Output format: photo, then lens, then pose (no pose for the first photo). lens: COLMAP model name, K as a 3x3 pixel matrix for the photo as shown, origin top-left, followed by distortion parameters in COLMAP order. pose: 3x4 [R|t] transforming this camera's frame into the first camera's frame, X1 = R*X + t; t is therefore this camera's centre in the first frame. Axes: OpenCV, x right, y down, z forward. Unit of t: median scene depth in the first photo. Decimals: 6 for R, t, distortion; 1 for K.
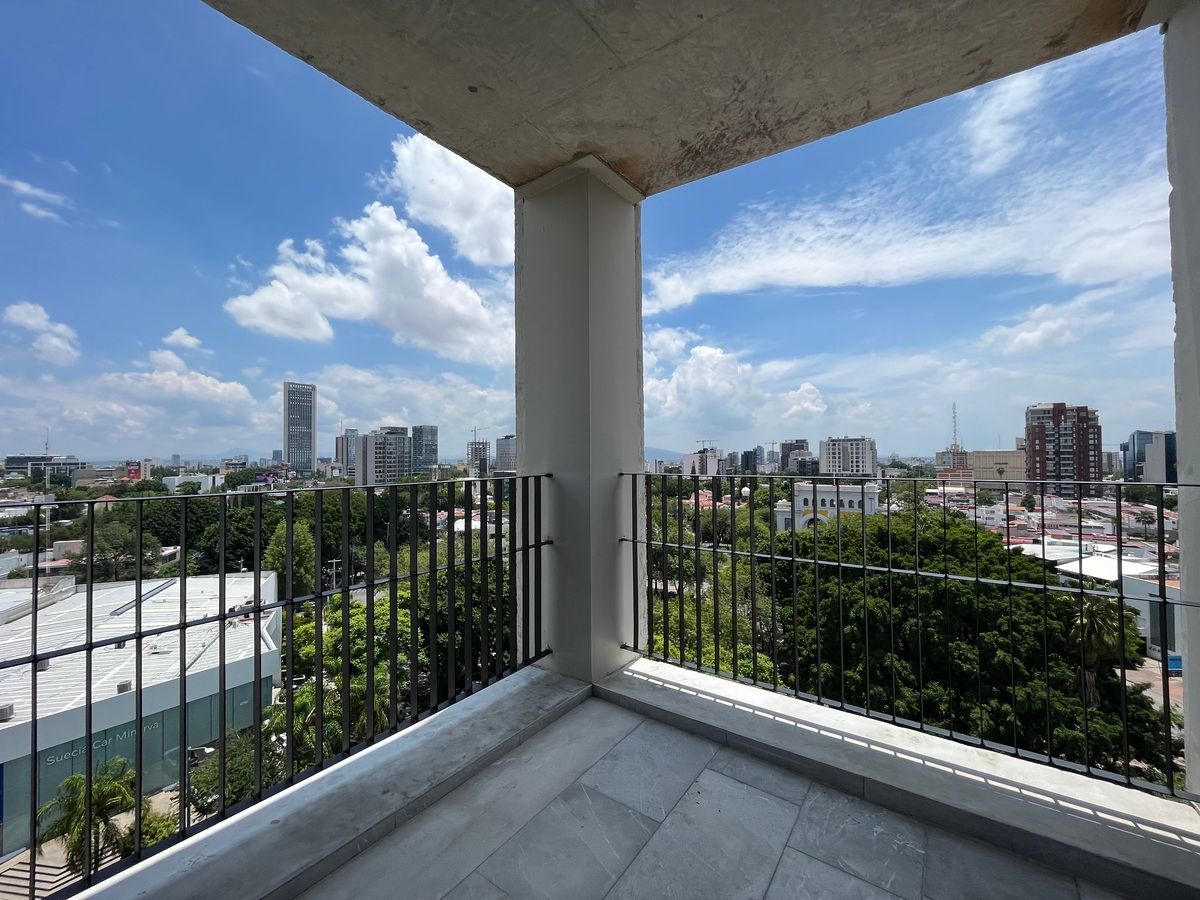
lens RADIAL K [[489.5, 0, 598.7], [0, 489.5, 449.4], [0, 0, 1]] dist [-0.000061, -0.000477]
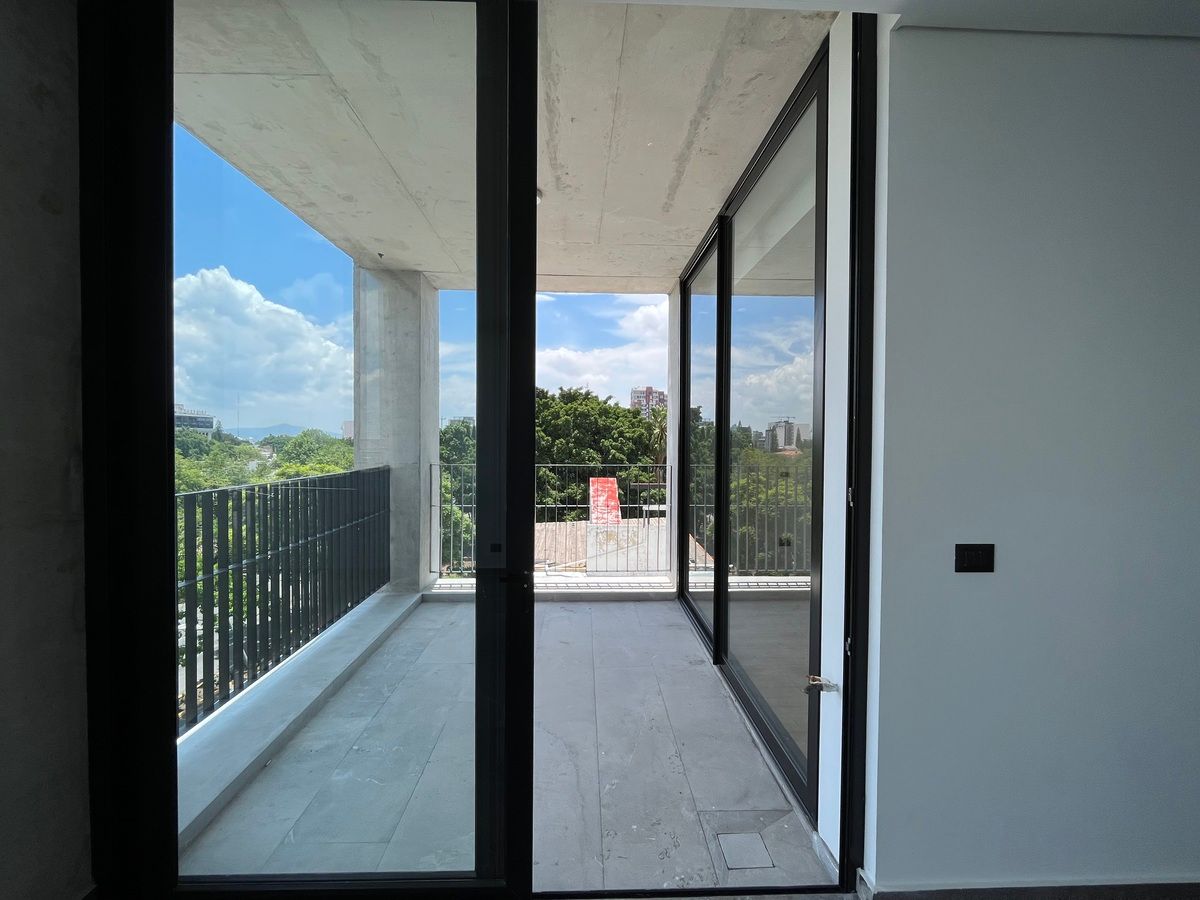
lens RADIAL K [[489.5, 0, 598.7], [0, 489.5, 449.4], [0, 0, 1]] dist [-0.000061, -0.000477]
pose [[0.793790, 0.002631, 0.608186, -0.036800], [-0.023091, 0.999400, 0.025813, 0.360911], [-0.607754, -0.034534, 0.793374, -0.052876]]
